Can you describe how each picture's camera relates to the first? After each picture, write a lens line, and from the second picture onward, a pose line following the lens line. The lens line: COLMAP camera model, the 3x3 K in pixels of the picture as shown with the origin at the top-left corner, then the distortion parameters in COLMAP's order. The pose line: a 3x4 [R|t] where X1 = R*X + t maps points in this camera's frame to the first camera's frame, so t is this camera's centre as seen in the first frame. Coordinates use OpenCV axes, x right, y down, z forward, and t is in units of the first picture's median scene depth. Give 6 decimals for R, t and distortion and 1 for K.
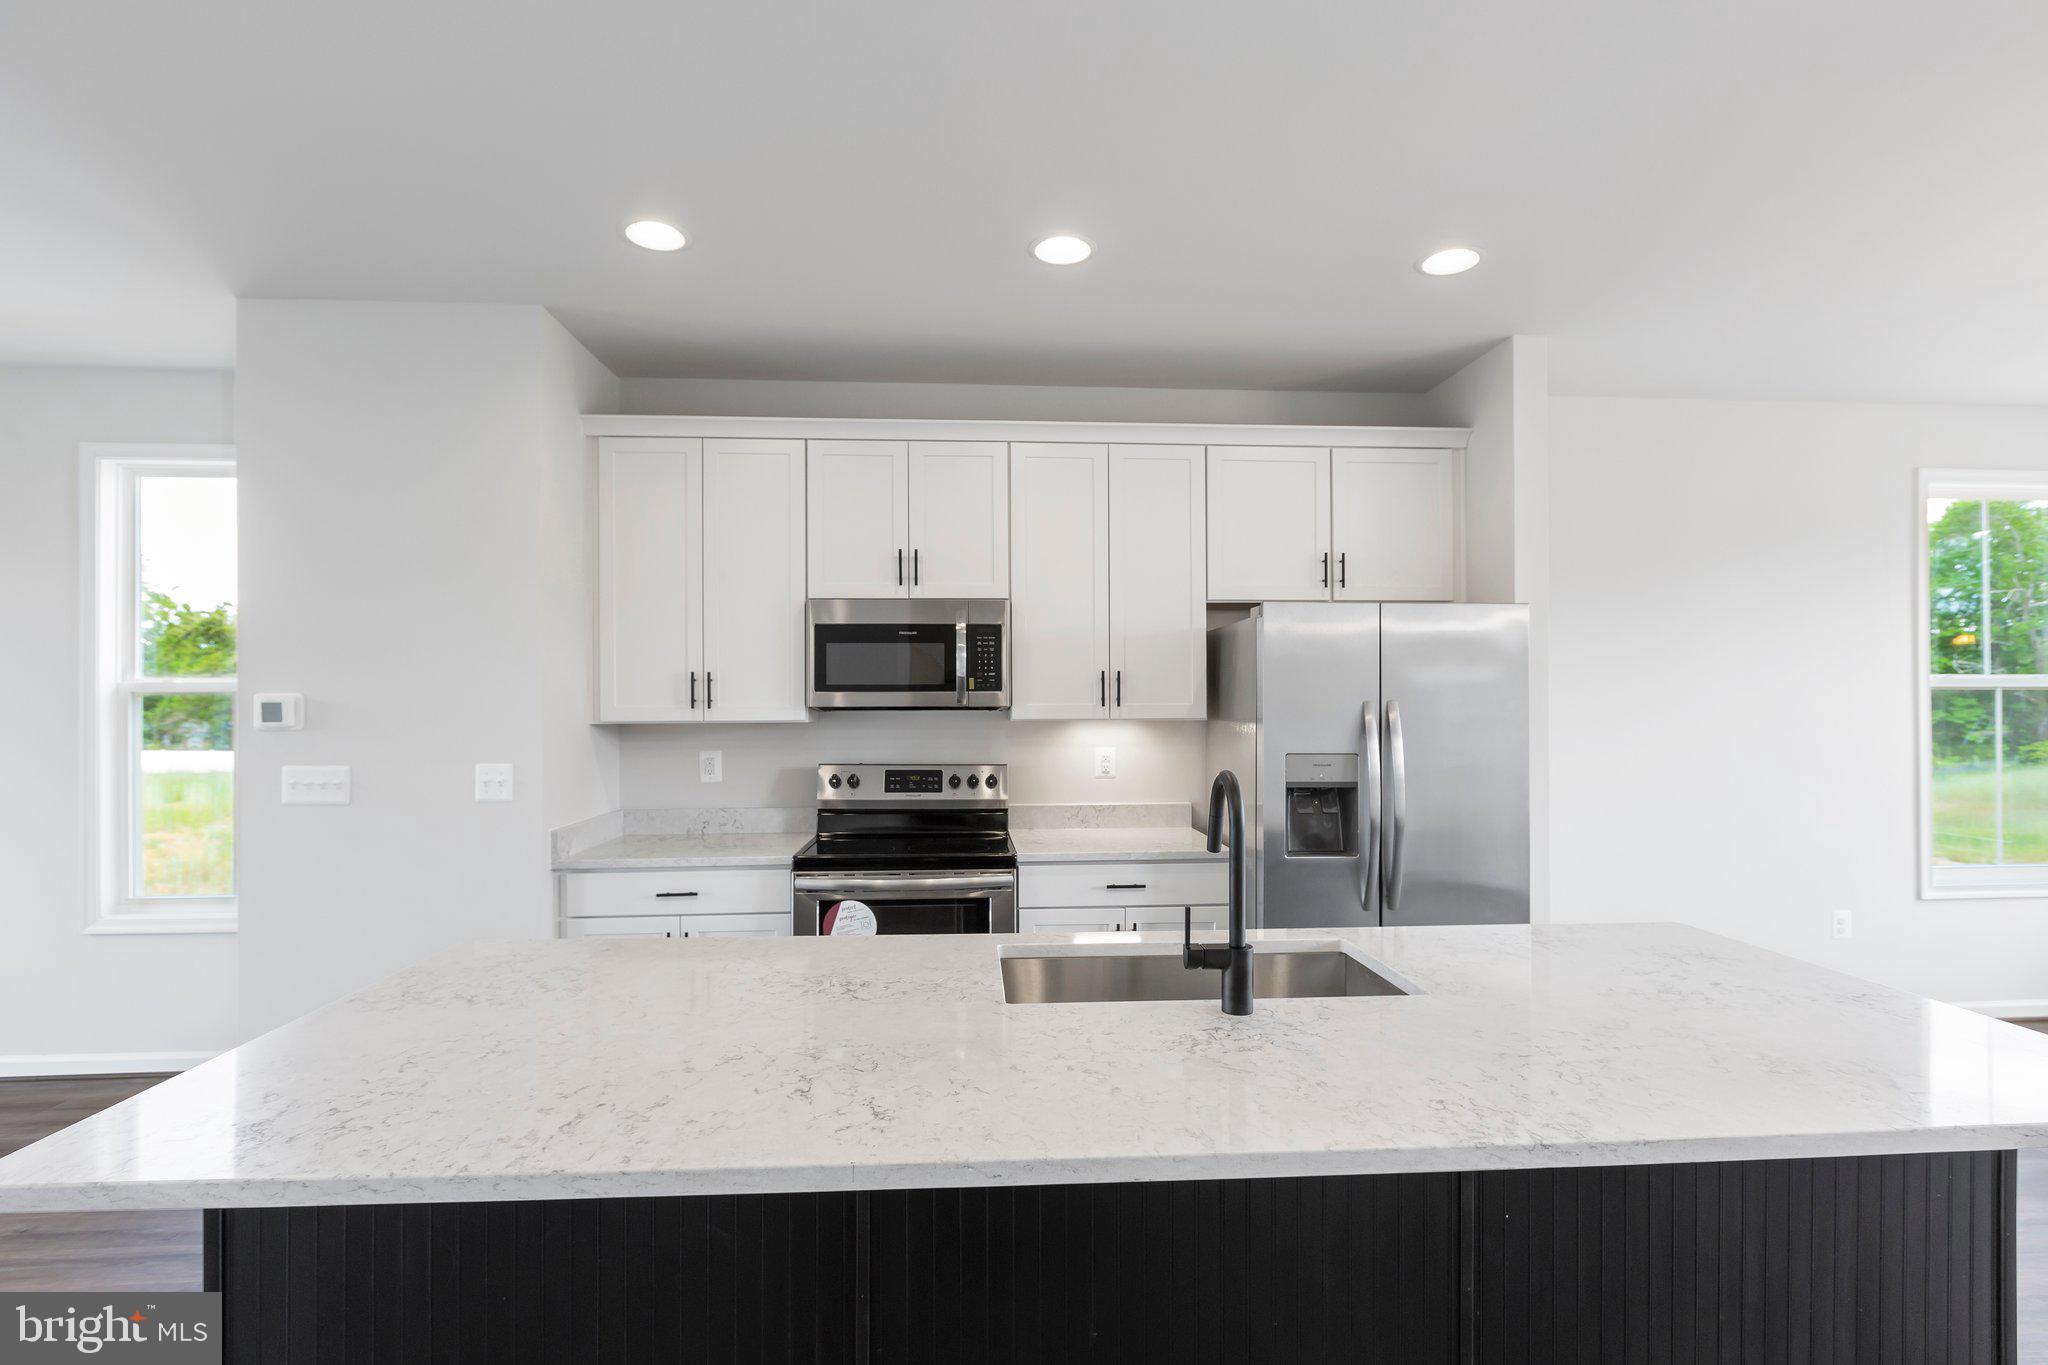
lens RADIAL K [[976.2, 0, 1022.9], [0, 976.2, 695.2], [0, 0, 1]] dist [-0.025900, -0.000110]
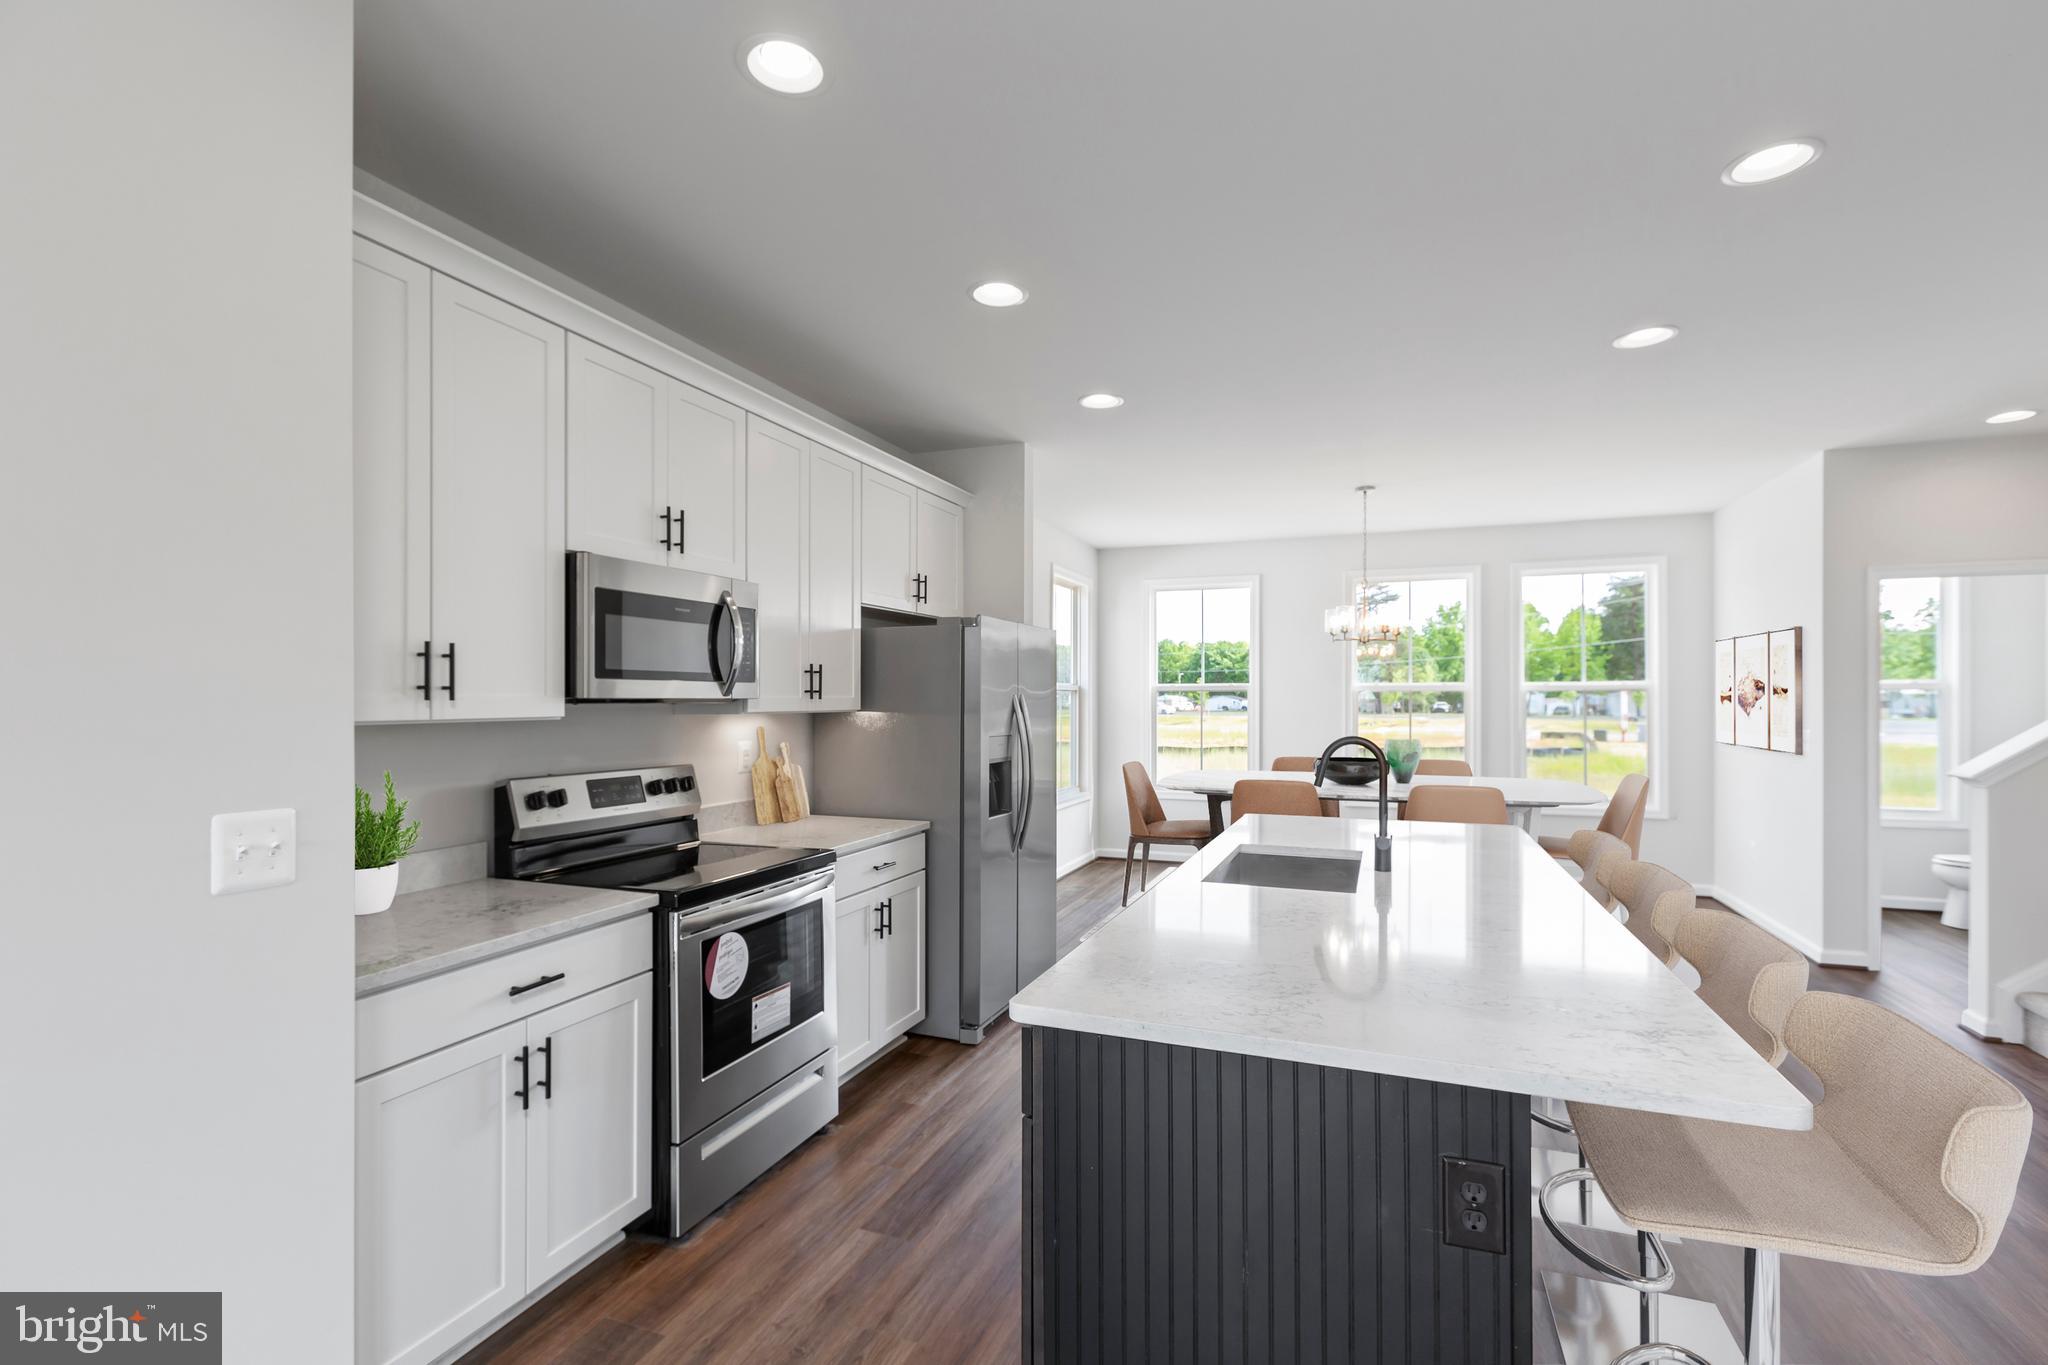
lens RADIAL K [[941.5, 0, 1034.1], [0, 941.5, 692.2], [0, 0, 1]] dist [-0.002615, -0.000327]
pose [[0.406800, 0.011337, 0.913447, -0.771237], [-0.011063, 0.999911, -0.007483, 0.009571], [-0.913450, -0.007061, 0.406889, 0.422990]]
